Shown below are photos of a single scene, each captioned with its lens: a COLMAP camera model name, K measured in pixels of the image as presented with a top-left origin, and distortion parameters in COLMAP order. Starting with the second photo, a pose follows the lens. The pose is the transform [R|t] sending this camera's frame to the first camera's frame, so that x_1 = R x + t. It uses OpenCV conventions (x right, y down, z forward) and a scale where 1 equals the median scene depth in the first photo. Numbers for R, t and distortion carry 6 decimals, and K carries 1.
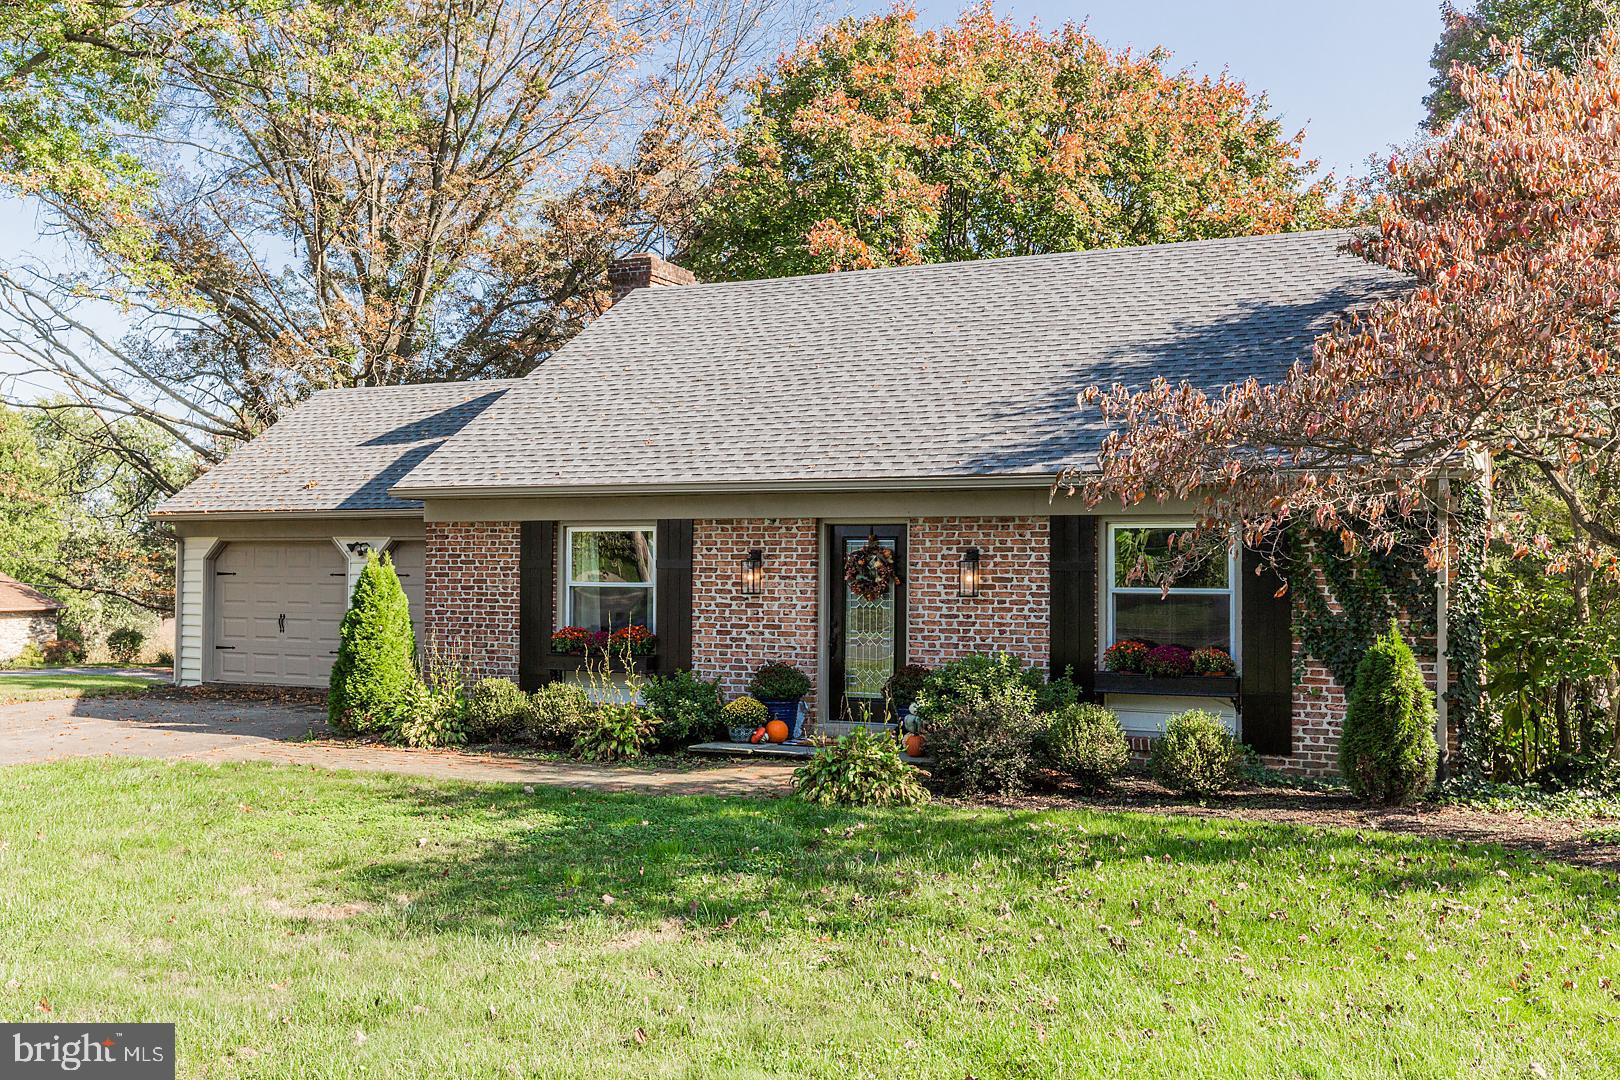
lens RADIAL K [[1489.7, 0, 819.4], [0, 1489.7, 537.6], [0, 0, 1]] dist [-0.005873, 0.008413]
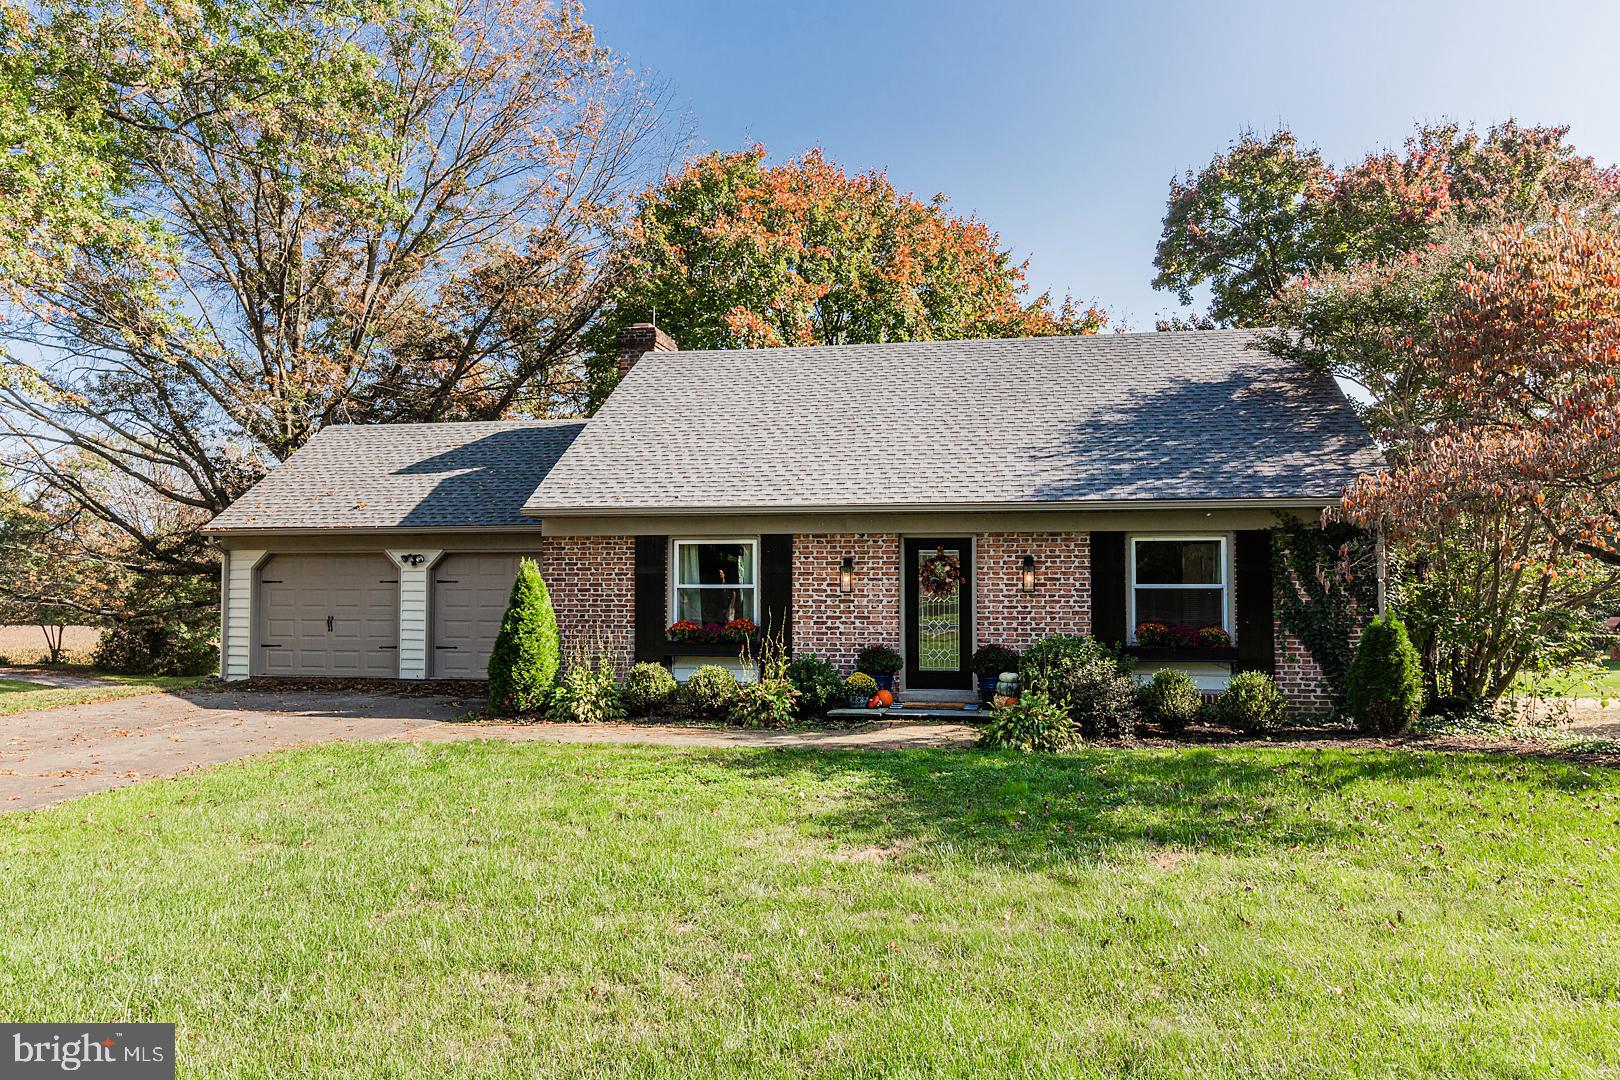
lens RADIAL K [[1125.5, 0, 810.0], [0, 1125.5, 540.0], [0, 0, 1]] dist [0.006130, -0.000977]
pose [[0.967958, 0.001319, 0.251109, -0.322389], [0.001758, 0.999926, -0.012029, 0.004466], [-0.251107, 0.012085, 0.967884, 0.069680]]
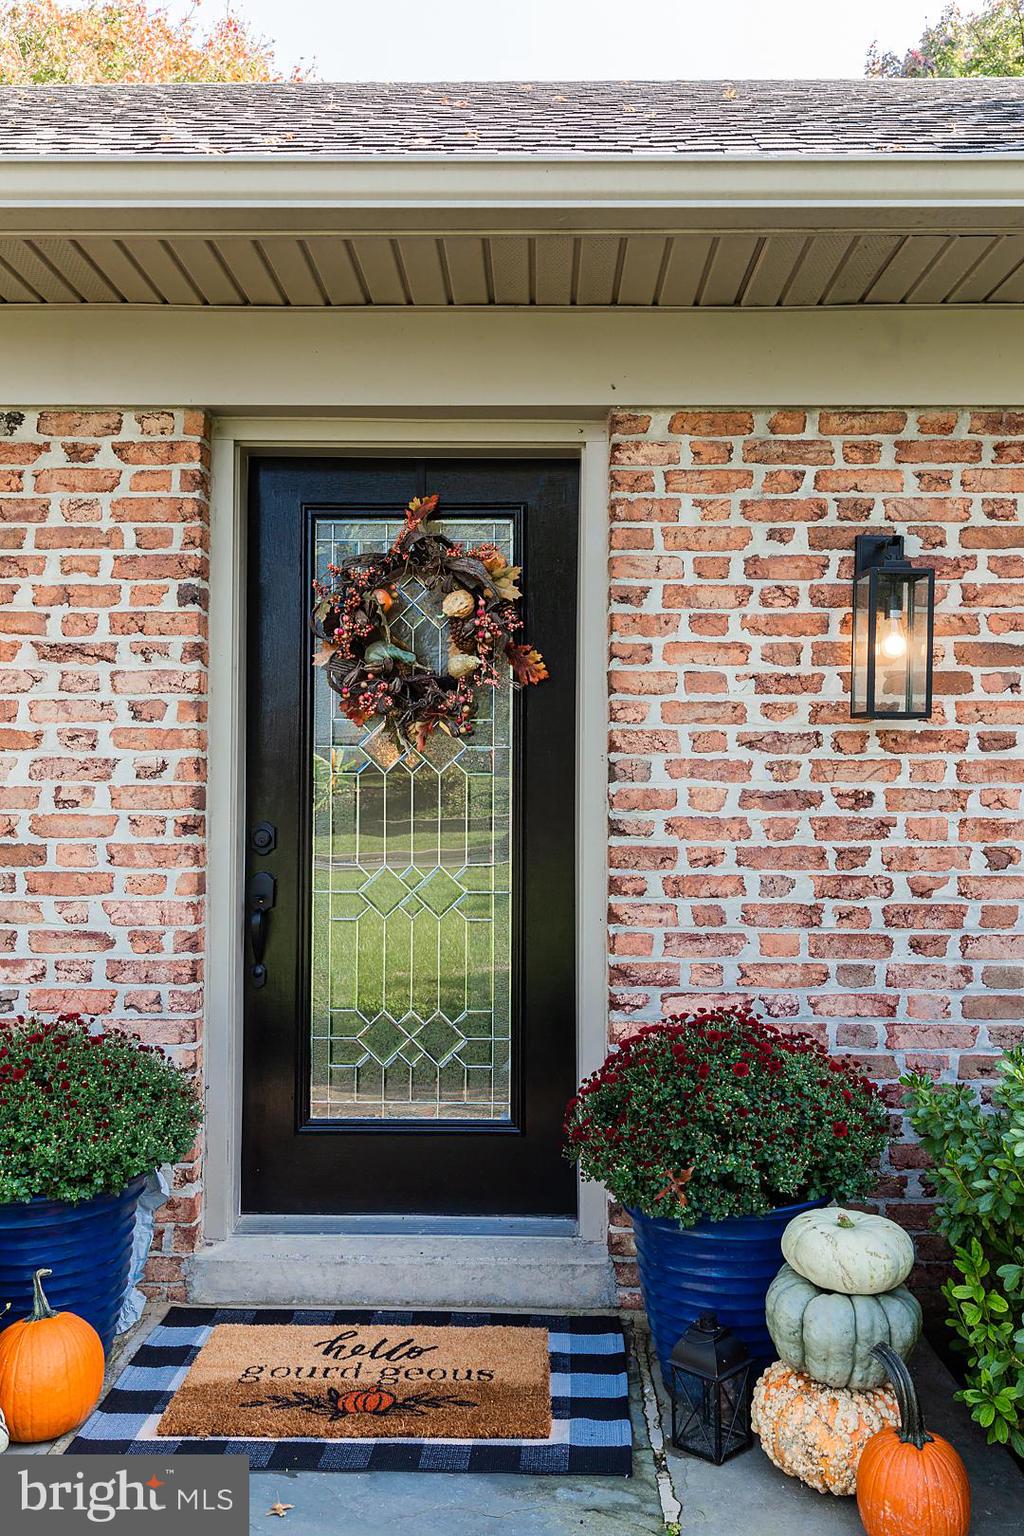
lens RADIAL K [[1231.7, 0, 512.0], [0, 1231.7, 768.0], [0, 0, 1]] dist [0.010160, -0.003061]
pose [[0.912681, 0.006016, 0.408628, -0.038532], [-0.006759, 0.999977, 0.000375, 0.045528], [-0.408617, -0.003104, 0.912701, 0.790273]]
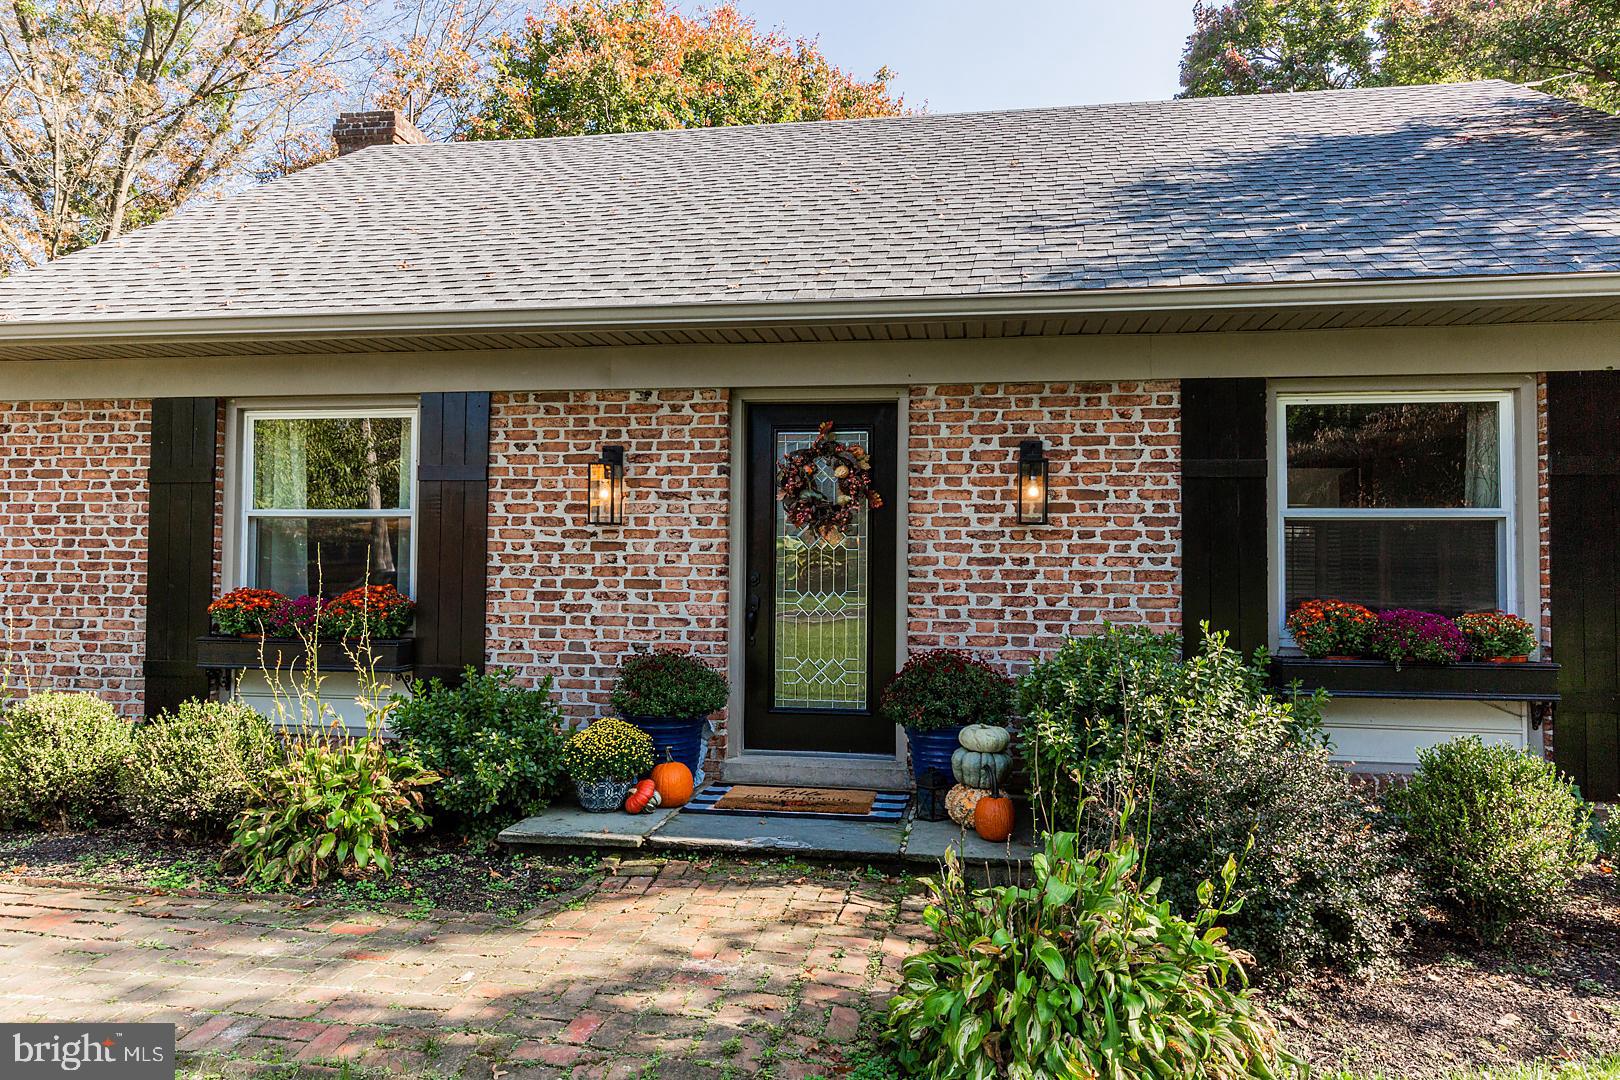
lens RADIAL K [[1045.4, 0, 807.6], [0, 1045.4, 534.6], [0, 0, 1]] dist [0.005263, -0.001479]
pose [[0.960439, 0.010555, 0.278289, -0.082075], [-0.008329, 0.999923, -0.009179, 0.044873], [-0.278365, 0.006498, 0.960453, 0.613943]]
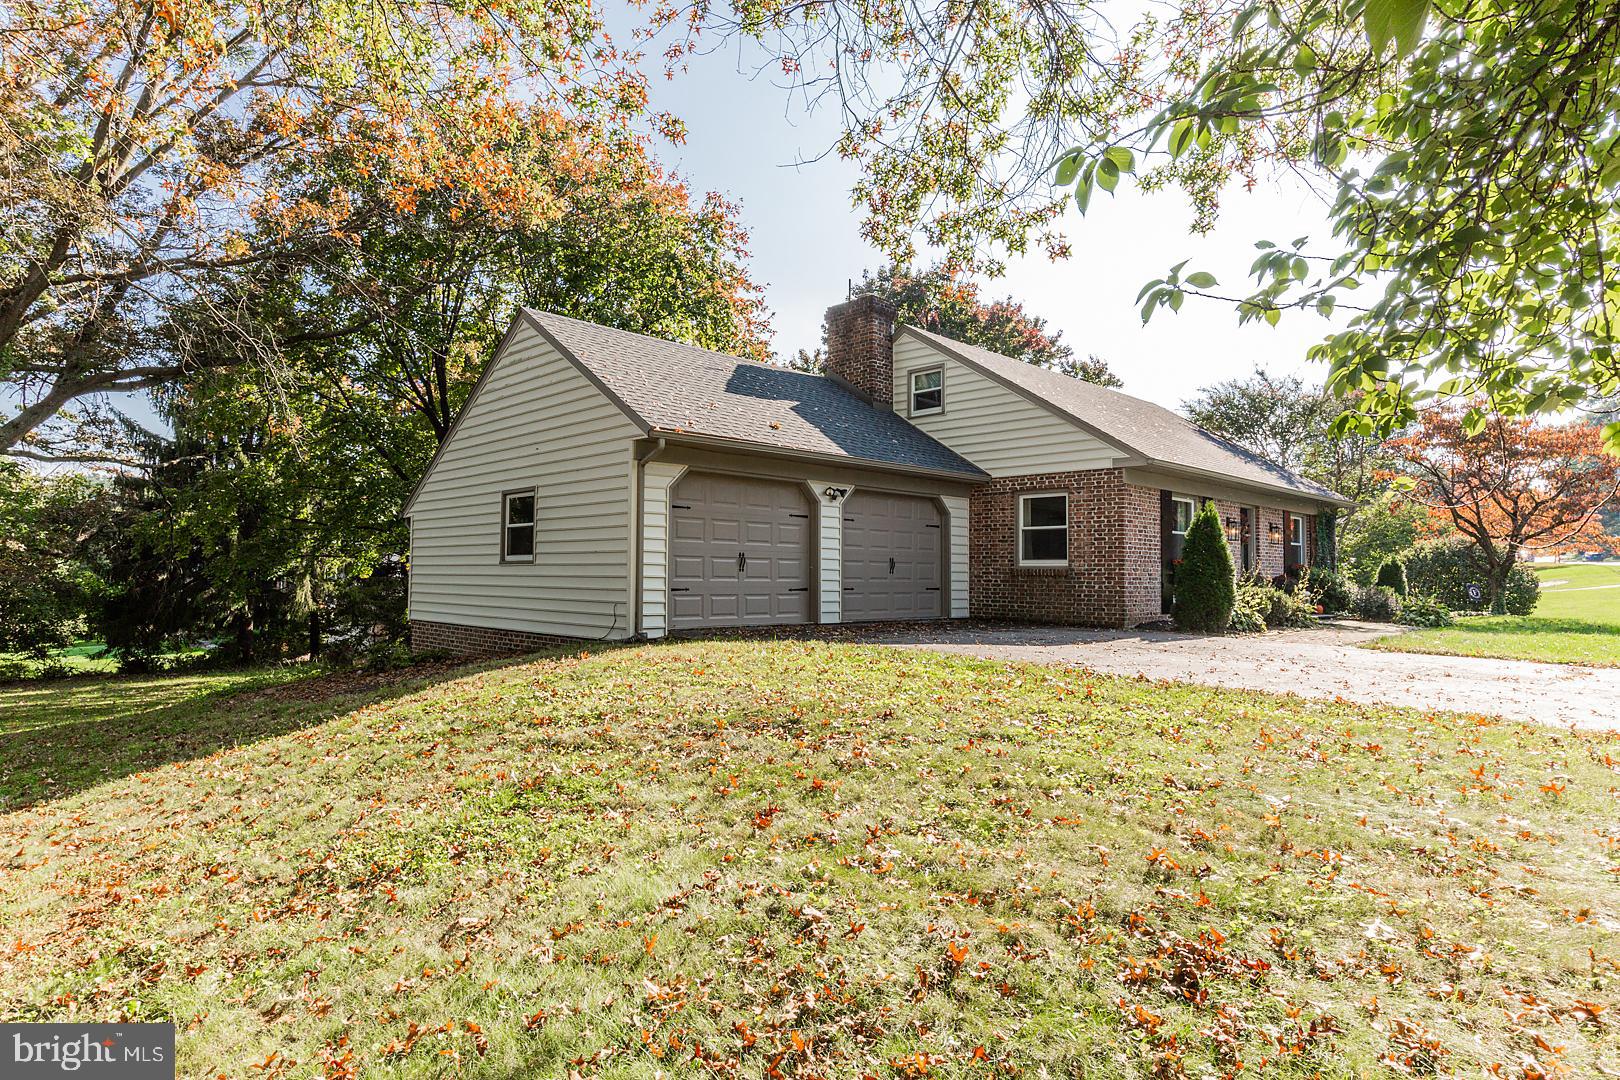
lens RADIAL K [[900.1, 0, 810.0], [0, 900.1, 540.0], [0, 0, 1]] dist [0.002849, 0.000976]
pose [[0.349590, 0.034964, 0.936250, -1.319484], [-0.029428, 0.999220, -0.026327, 0.084150], [-0.936441, -0.018348, 0.350346, 1.108699]]
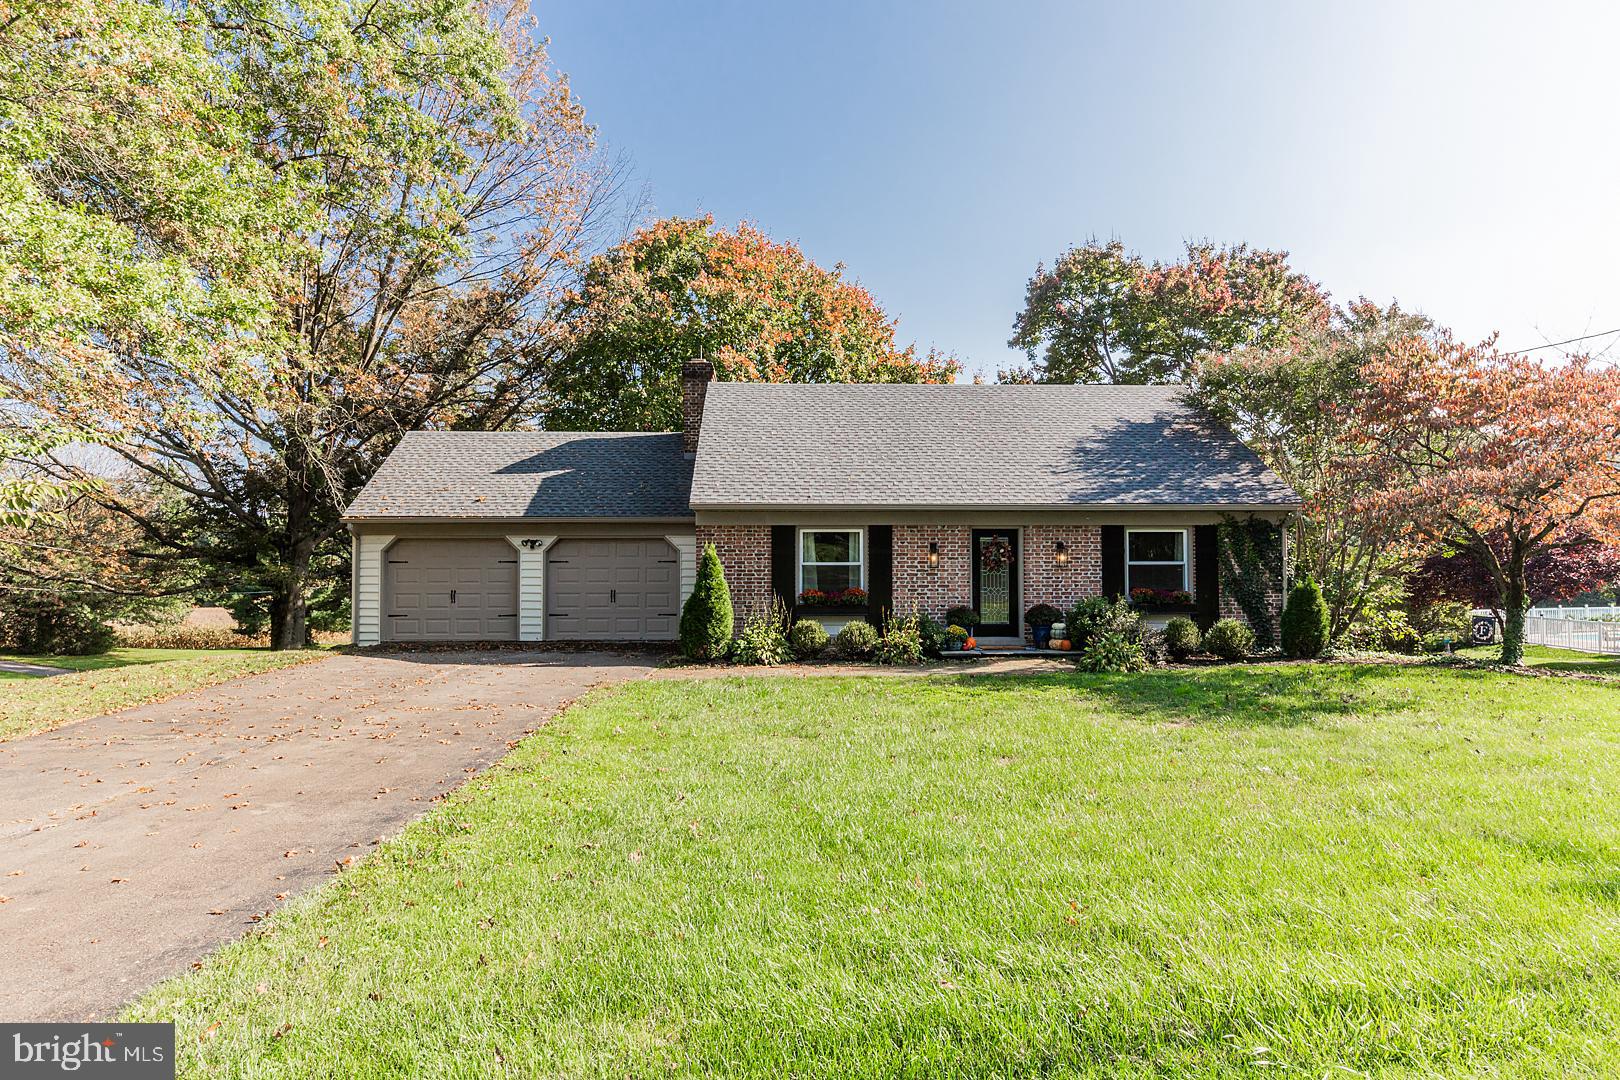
lens RADIAL K [[933.8, 0, 810.0], [0, 933.8, 540.0], [0, 0, 1]] dist [-0.004145, -0.000863]
pose [[0.886149, 0.004356, 0.463381, -0.695322], [-0.002224, 0.999984, -0.005147, 0.011069], [-0.463396, 0.003531, 0.886144, 0.087093]]
